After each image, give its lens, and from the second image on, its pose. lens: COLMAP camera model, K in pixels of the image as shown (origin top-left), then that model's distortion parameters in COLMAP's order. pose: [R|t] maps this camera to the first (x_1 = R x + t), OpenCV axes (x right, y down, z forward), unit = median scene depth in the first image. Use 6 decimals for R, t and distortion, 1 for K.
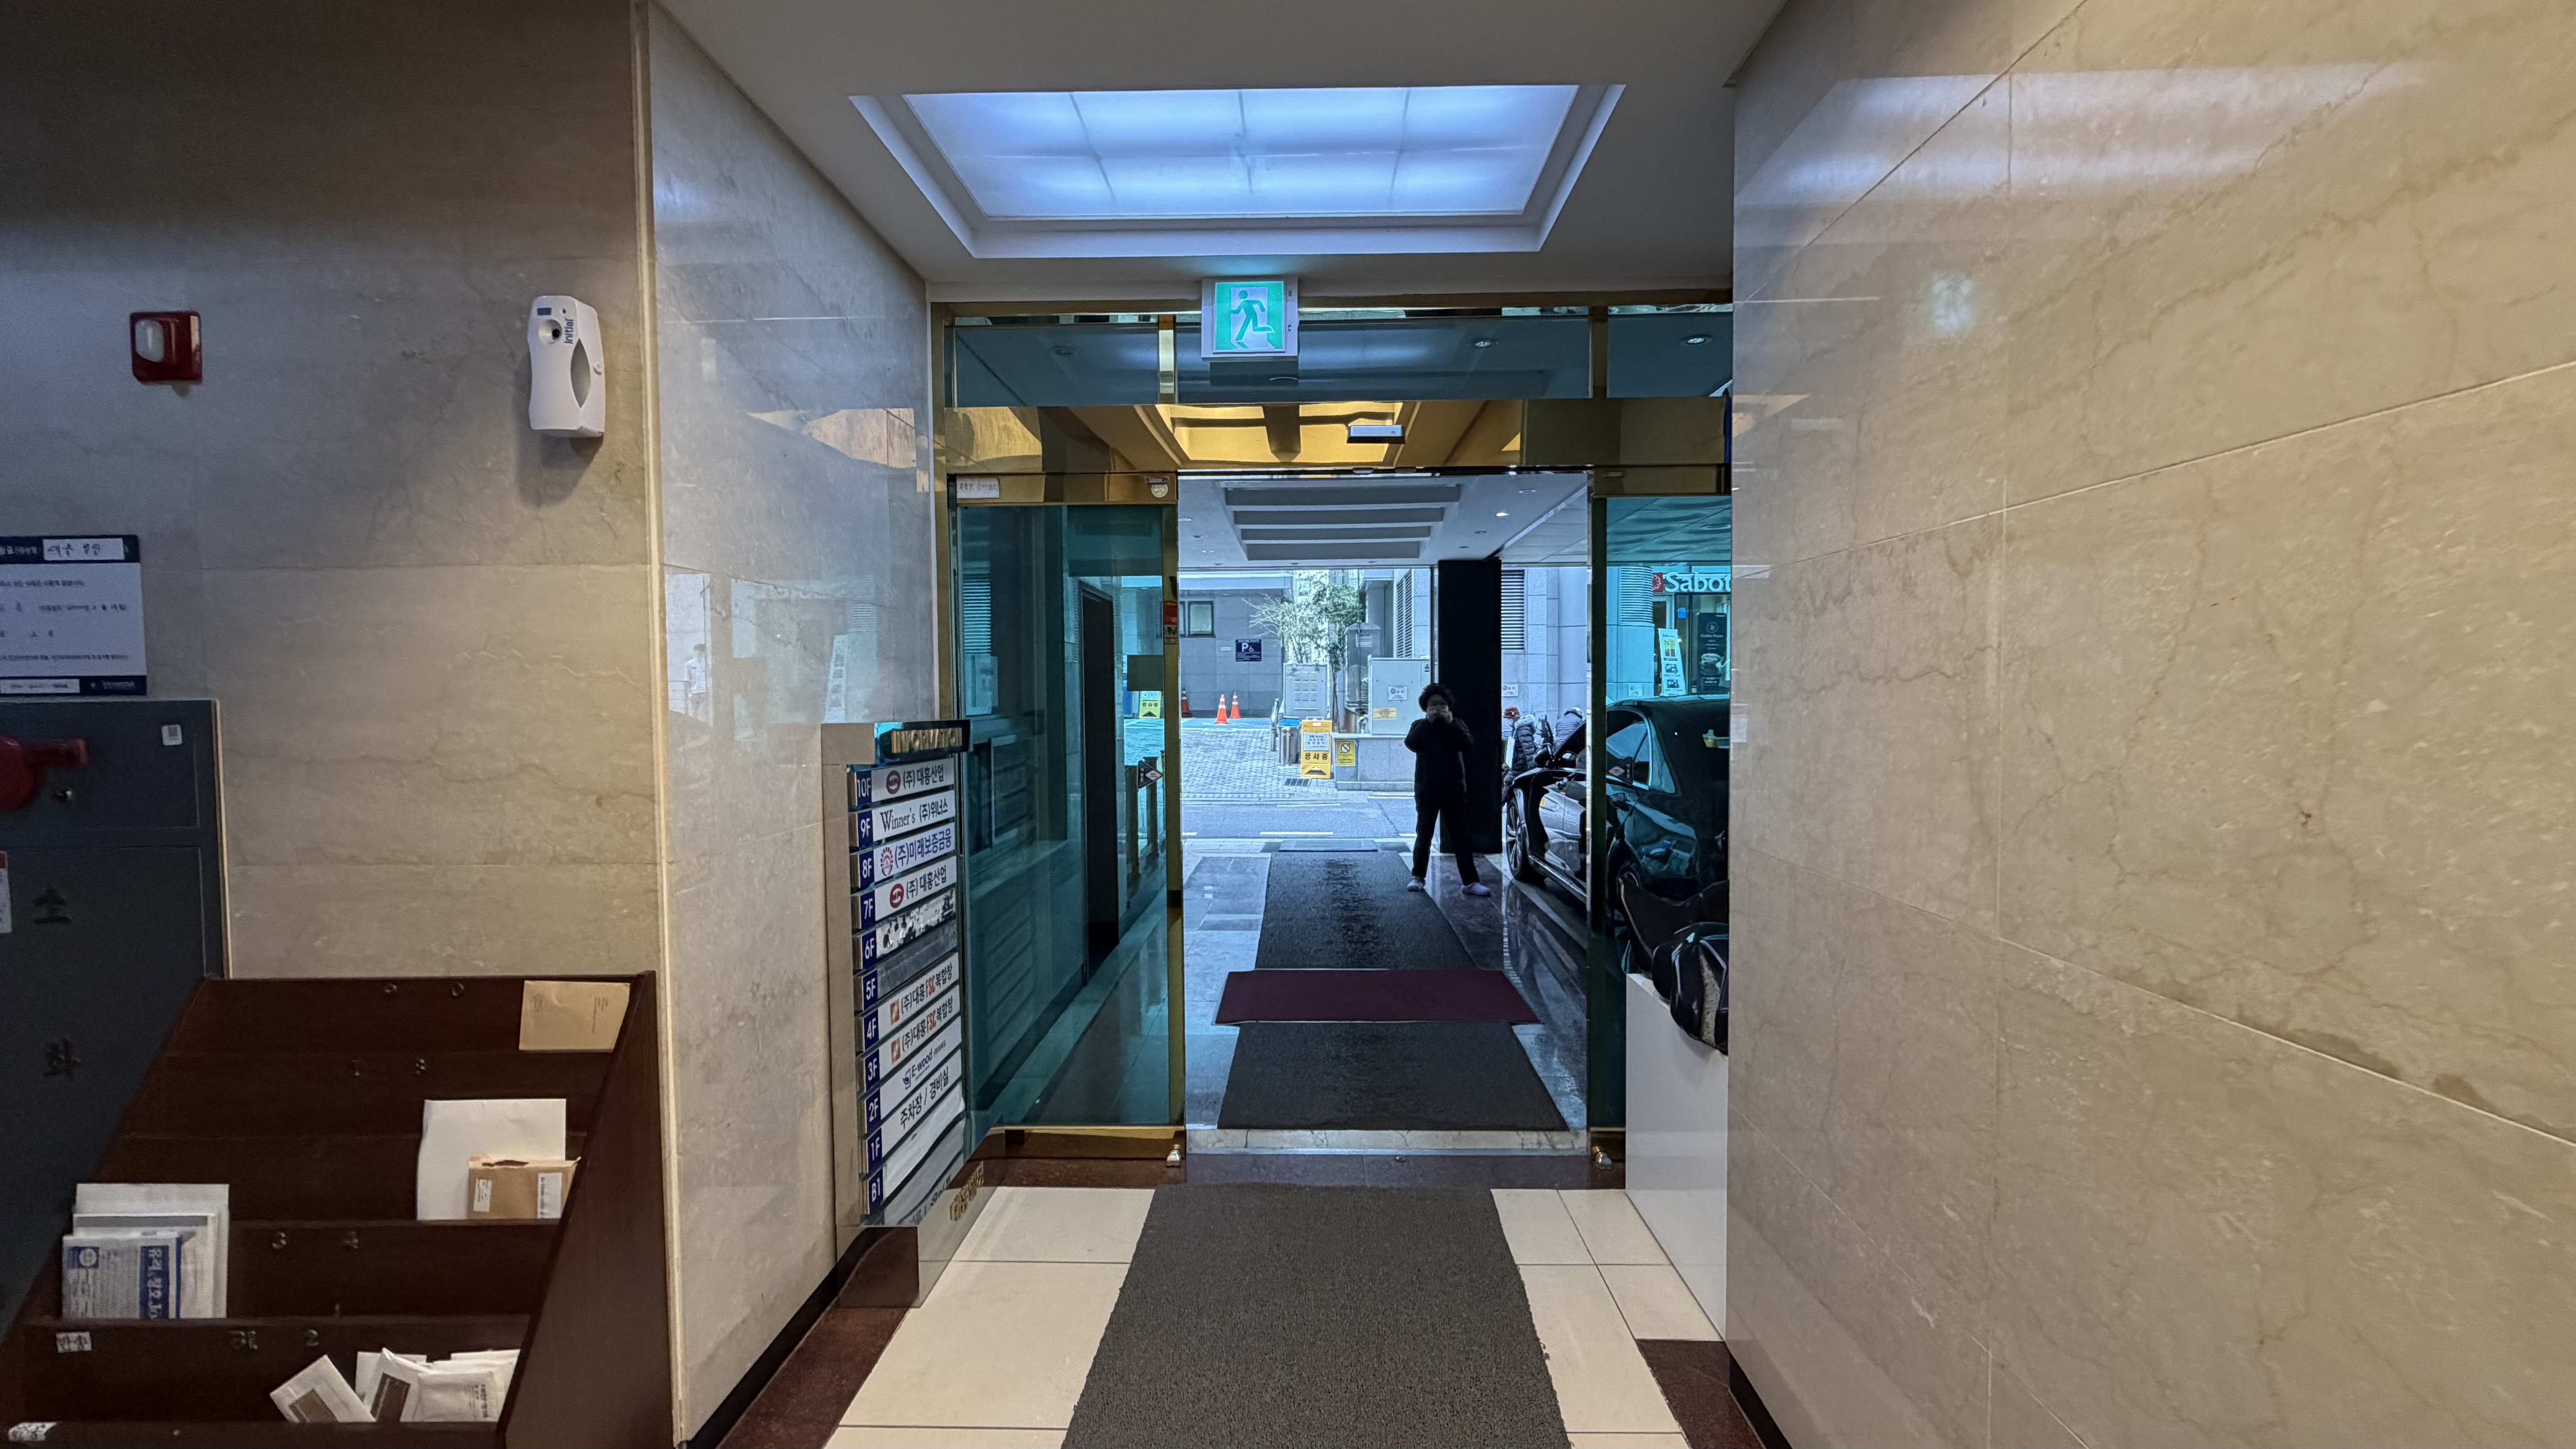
lens RADIAL K [[1014.7, 0, 1285.3], [0, 1014.7, 725.7], [0, 0, 1]] dist [0.000947, 0.000098]
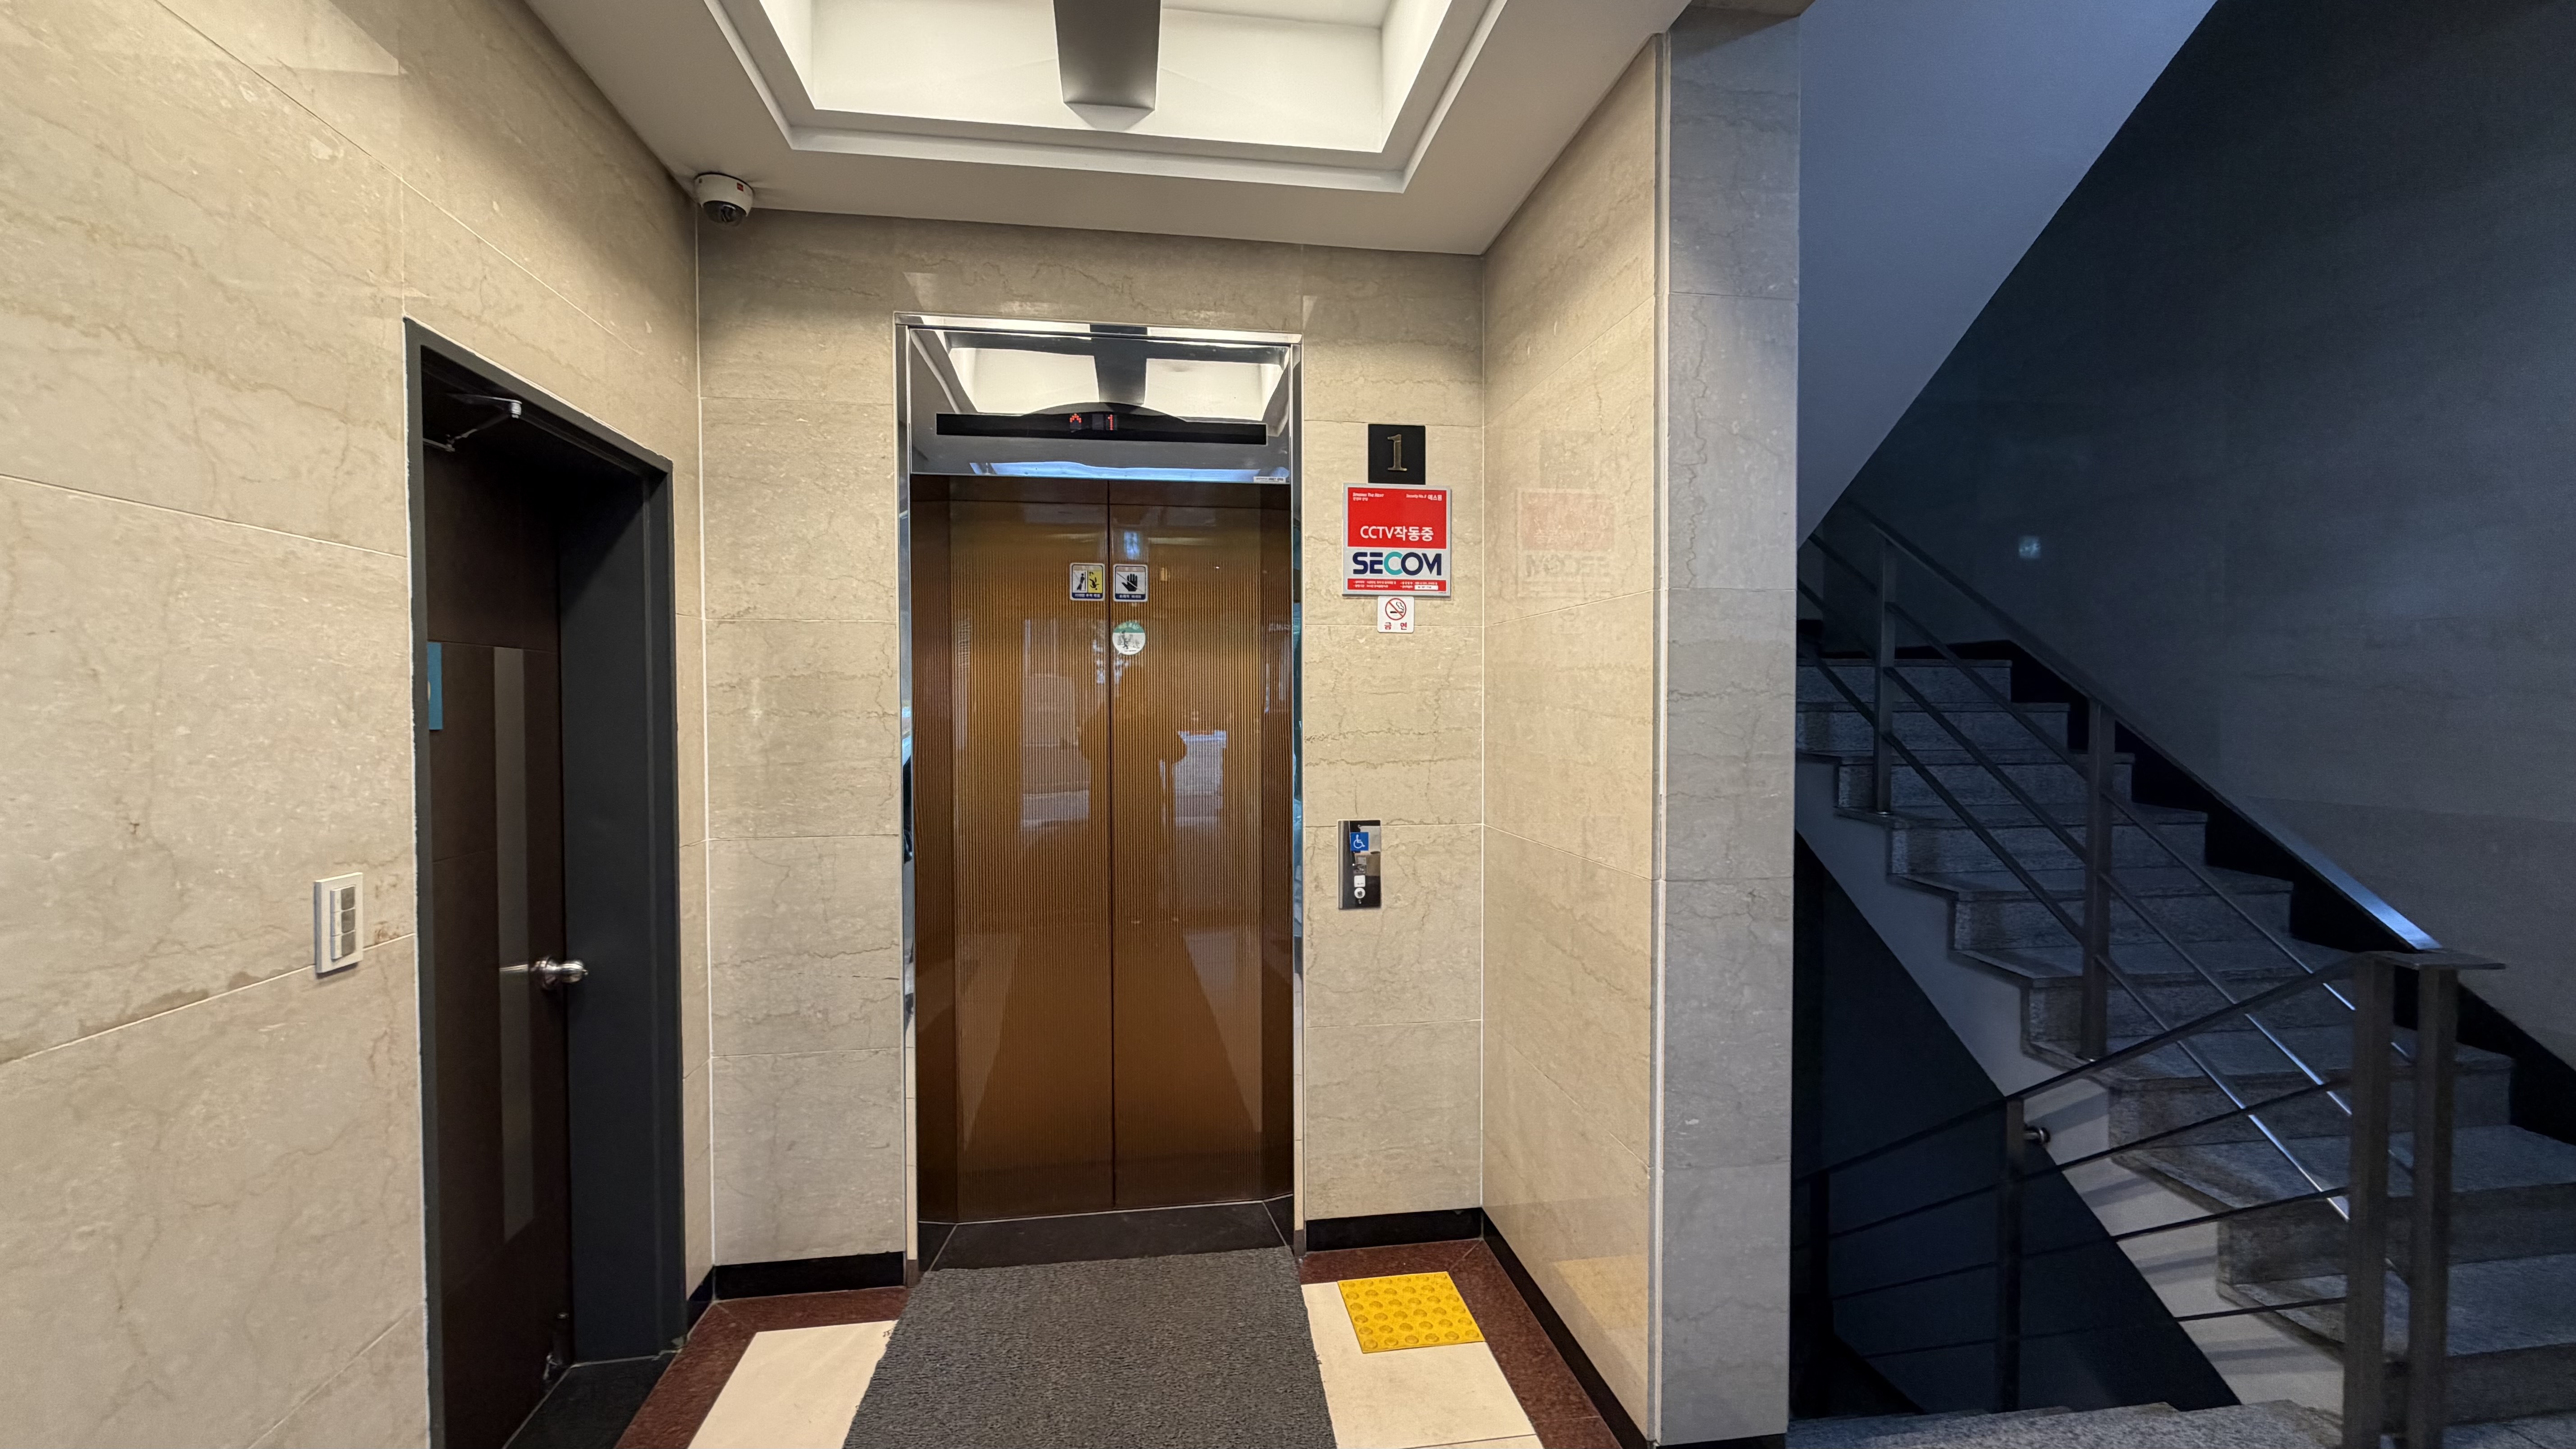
lens RADIAL K [[1014.7, 0, 1285.6], [0, 1014.7, 720.2], [0, 0, 1]] dist [0.000947, 0.000098]
pose [[-0.985835, 0.015730, -0.166980, -0.124883], [0.007132, 0.998623, 0.051967, -0.087208], [0.167568, 0.050040, -0.984590, 2.423062]]
